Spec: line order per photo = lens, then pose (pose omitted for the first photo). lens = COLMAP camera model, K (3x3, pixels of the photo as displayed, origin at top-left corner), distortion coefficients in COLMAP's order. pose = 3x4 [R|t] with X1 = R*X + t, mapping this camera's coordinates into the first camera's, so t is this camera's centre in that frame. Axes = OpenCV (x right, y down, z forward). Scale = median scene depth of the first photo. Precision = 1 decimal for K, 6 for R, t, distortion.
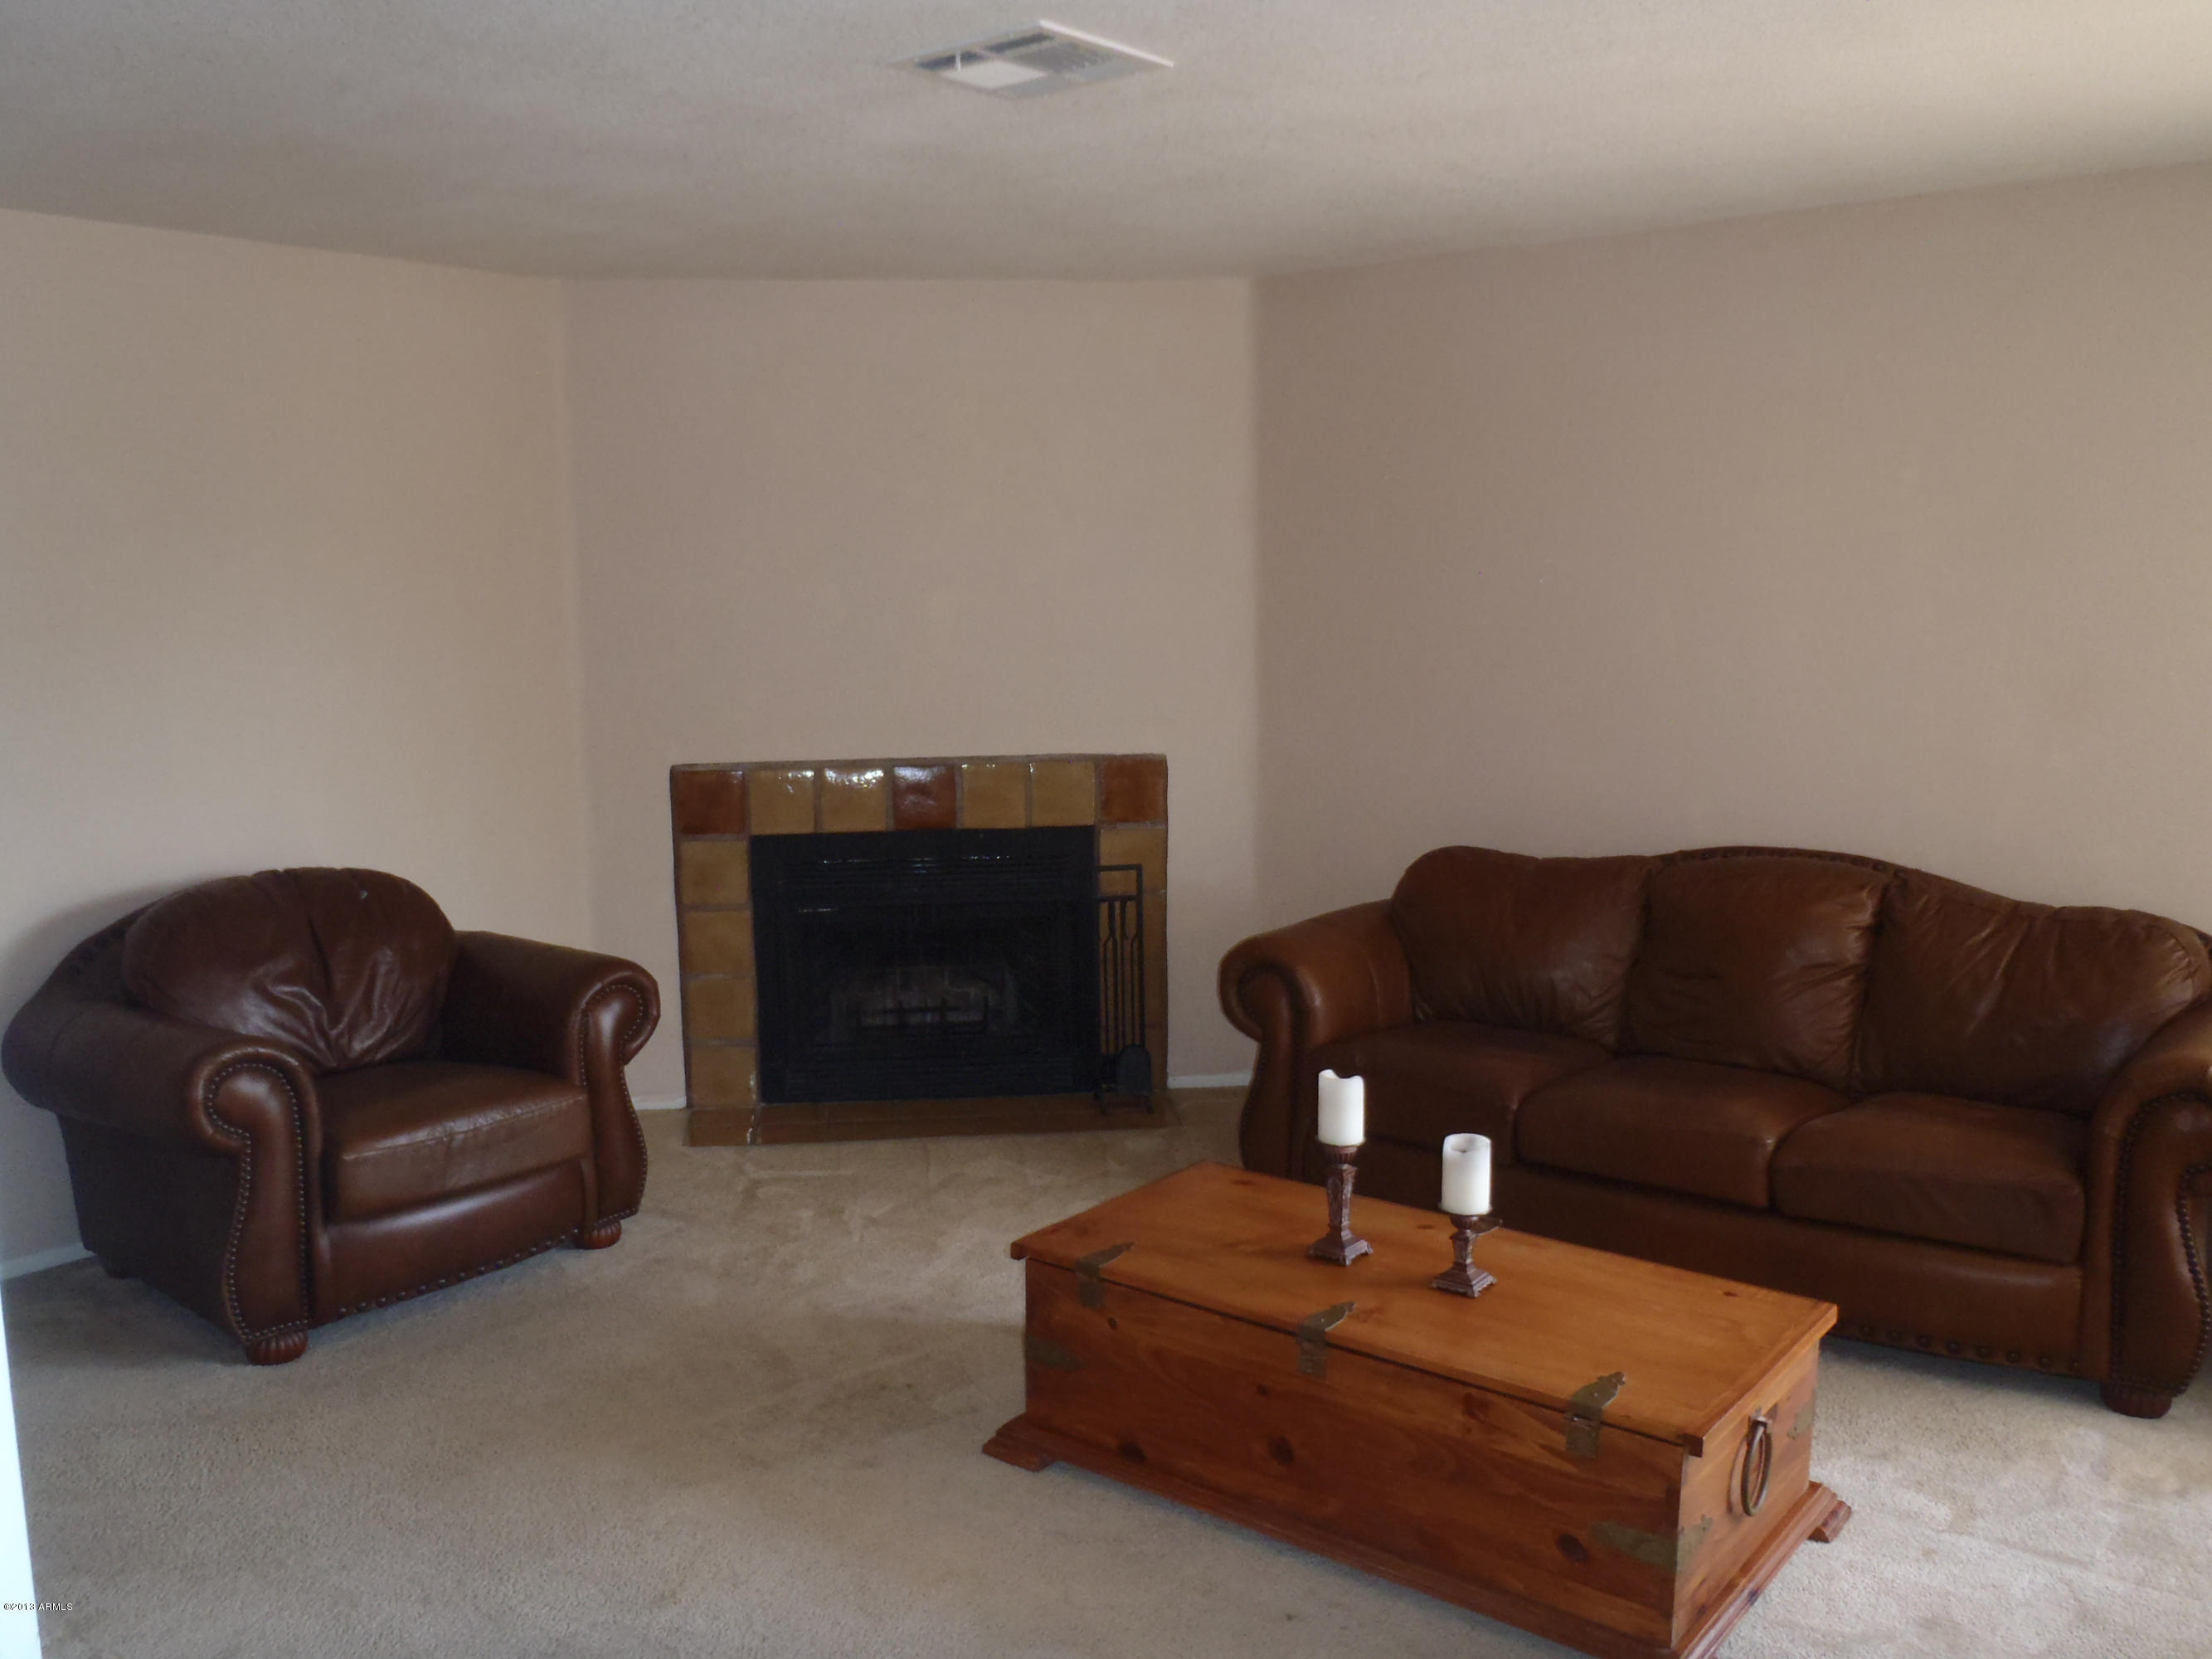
lens RADIAL K [[1941.0, 0, 1106.0], [0, 1941.0, 829.5], [0, 0, 1]] dist [0.000742, 0.003685]
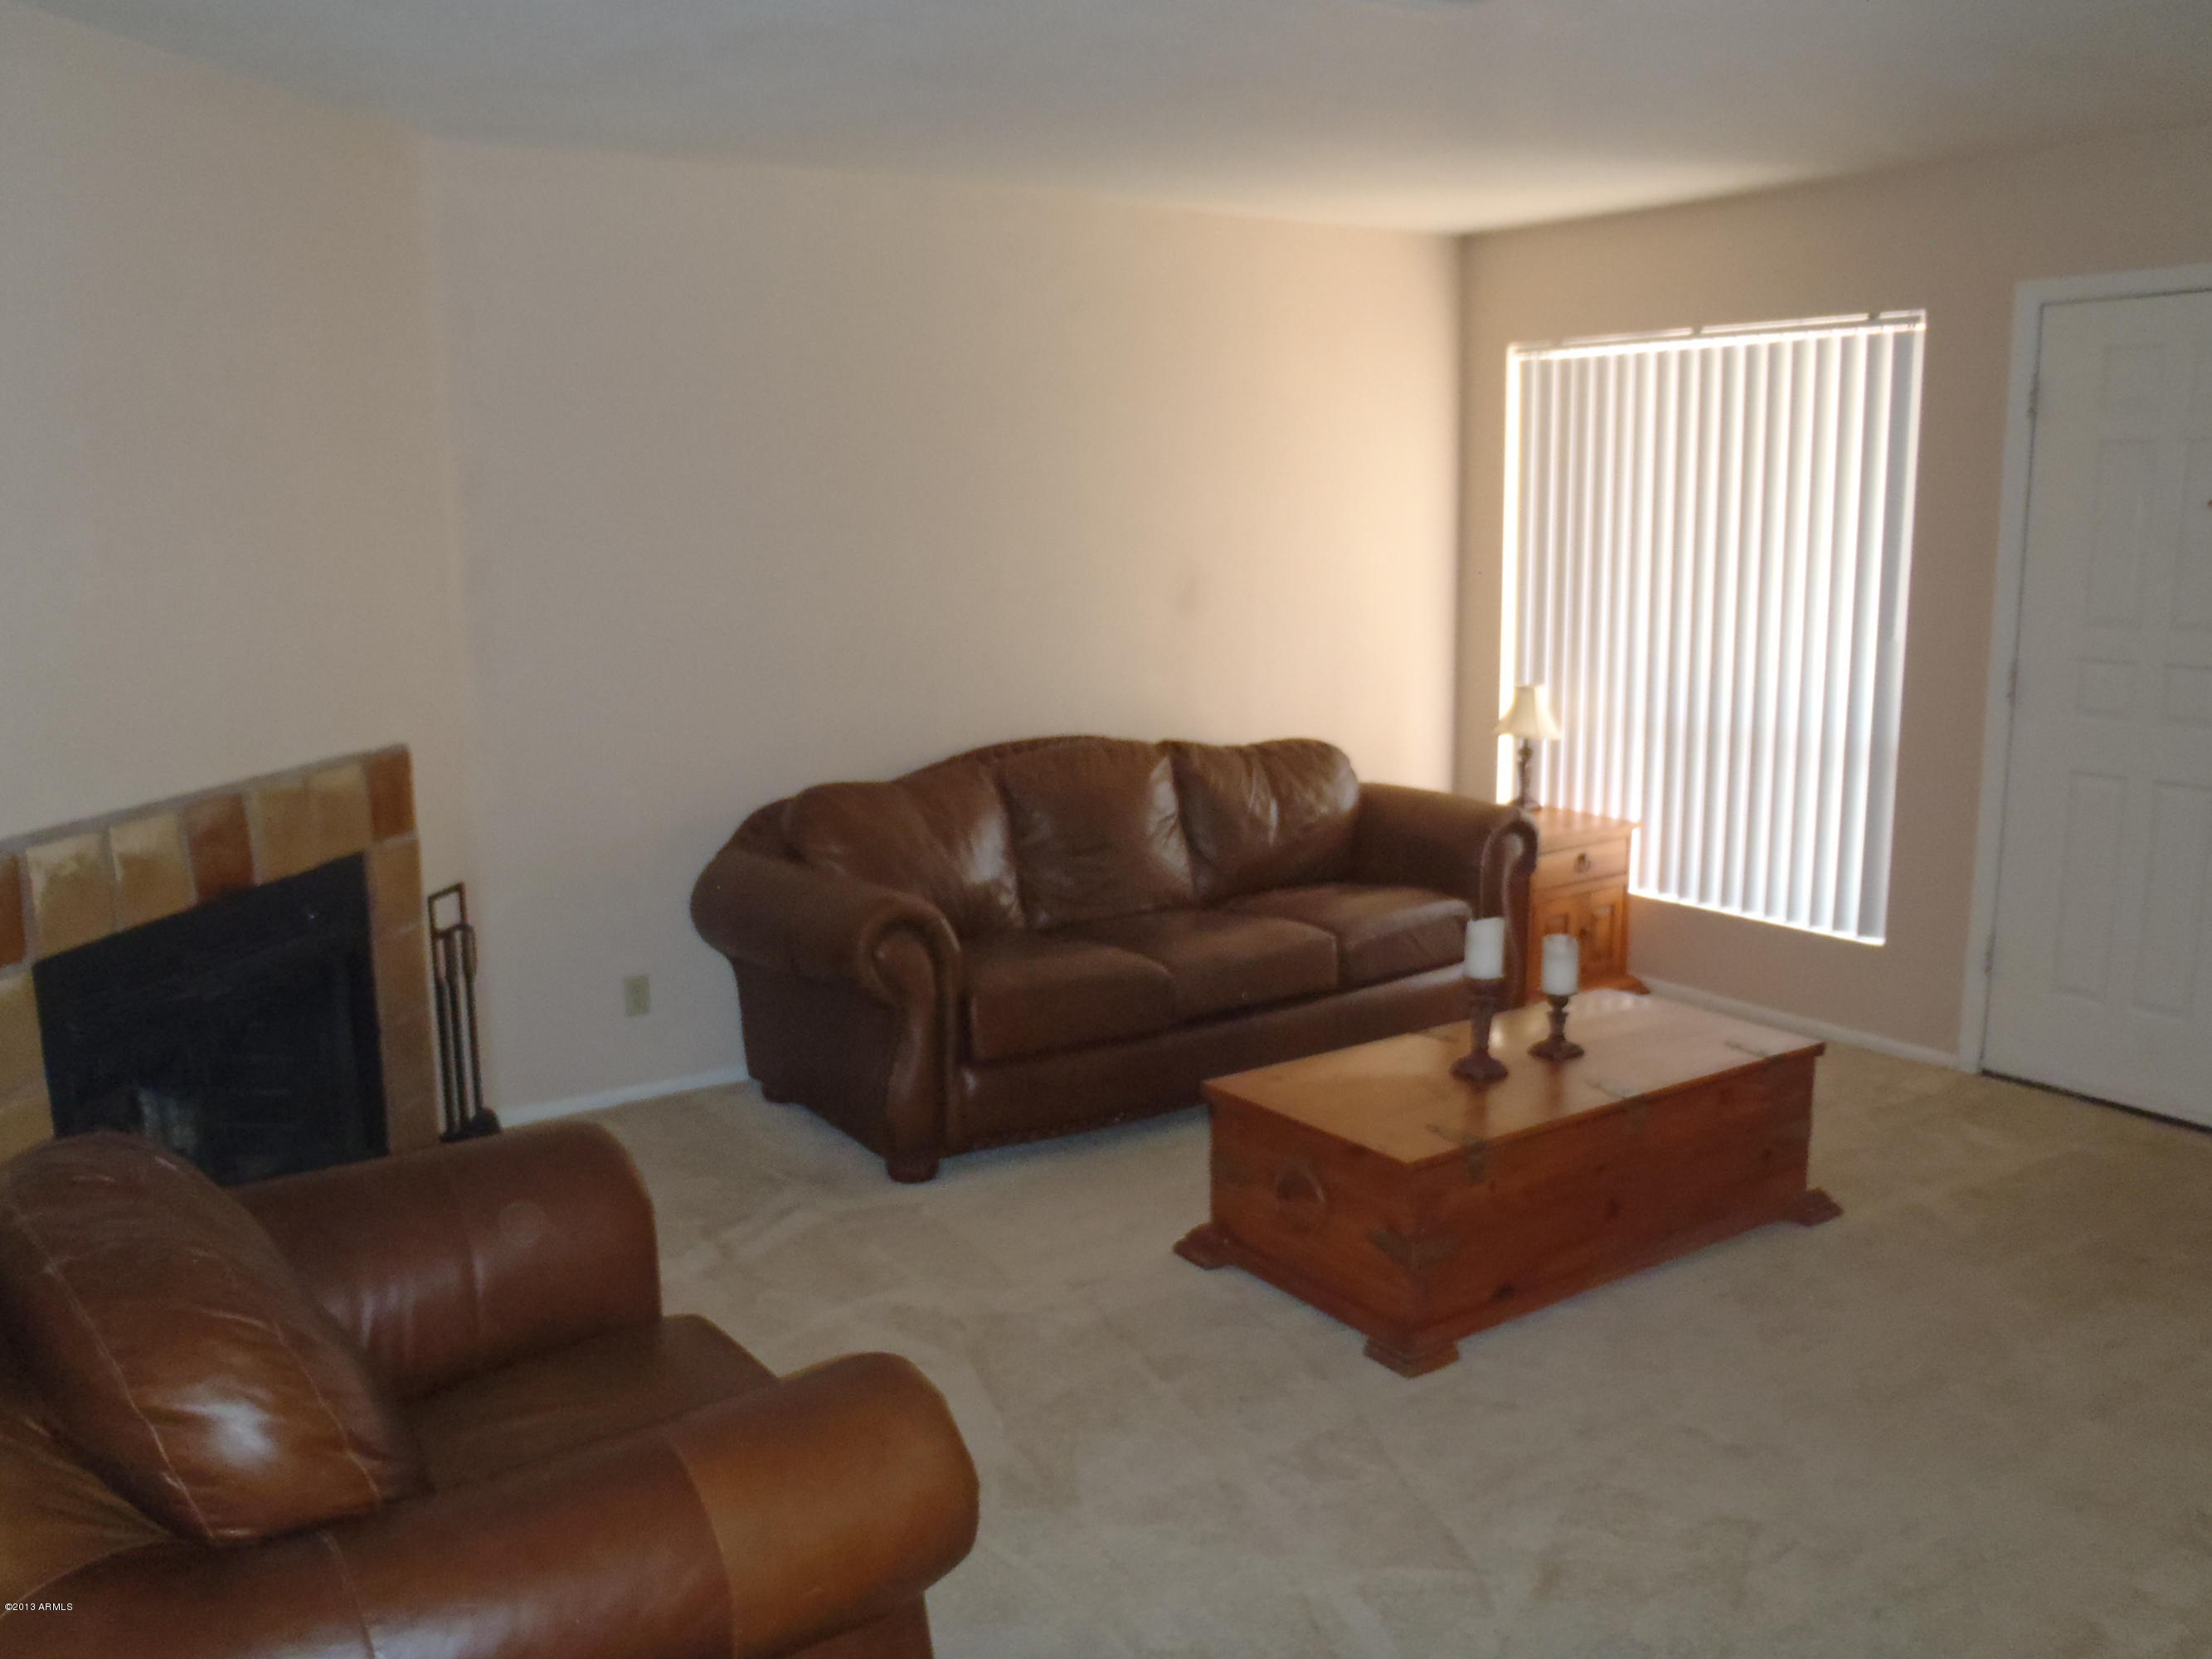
lens RADIAL K [[1880.6, 0, 1079.1], [0, 1880.6, 834.9], [0, 0, 1]] dist [-0.063843, 0.018258]
pose [[0.299854, -0.161380, 0.940236, -0.611017], [0.139322, 0.982429, 0.124190, -0.059808], [-0.943757, 0.093757, 0.317069, 0.522896]]
